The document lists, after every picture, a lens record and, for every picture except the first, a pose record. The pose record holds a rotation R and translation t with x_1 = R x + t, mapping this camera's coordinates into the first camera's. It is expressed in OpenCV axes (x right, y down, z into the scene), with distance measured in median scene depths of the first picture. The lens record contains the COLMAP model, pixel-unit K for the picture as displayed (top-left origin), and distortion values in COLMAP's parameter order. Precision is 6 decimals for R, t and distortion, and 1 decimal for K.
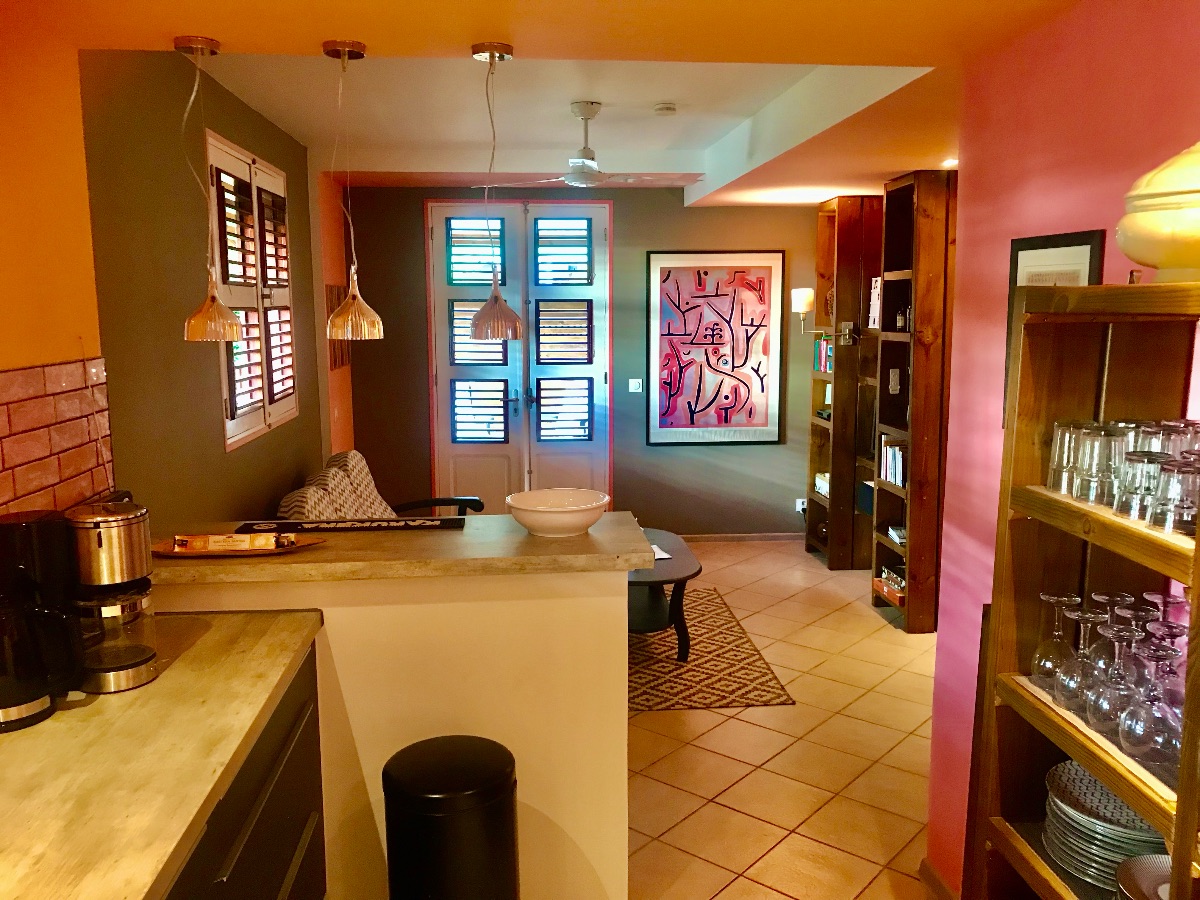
lens RADIAL K [[990.8, 0, 587.3], [0, 990.8, 454.9], [0, 0, 1]] dist [0.036863, -0.044617]
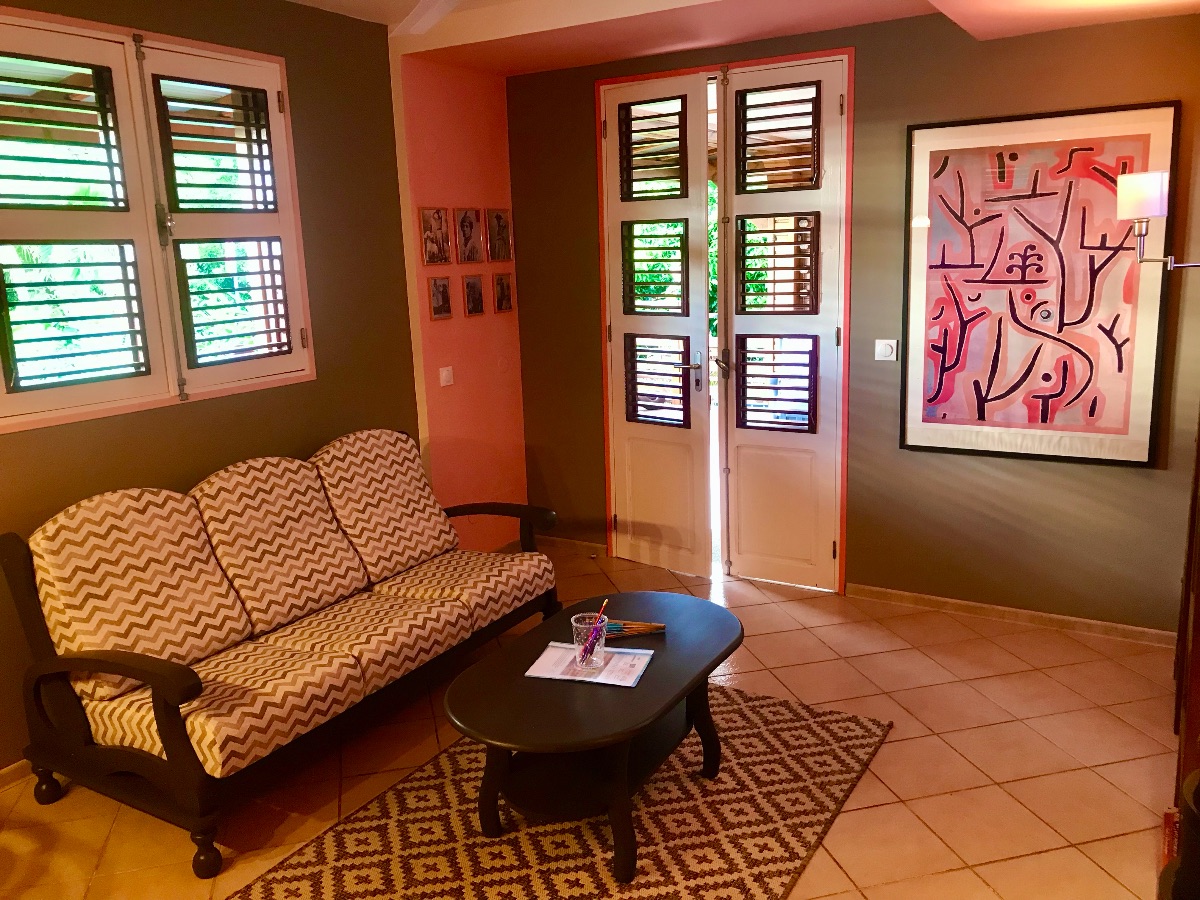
lens RADIAL K [[990.8, 0, 604.3], [0, 990.8, 448.5], [0, 0, 1]] dist [0.036863, -0.044617]
pose [[0.814154, 0.096453, -0.572582, 0.267468], [-0.055809, 0.994540, 0.088178, -0.054274], [0.577961, -0.039835, 0.815092, 0.393150]]
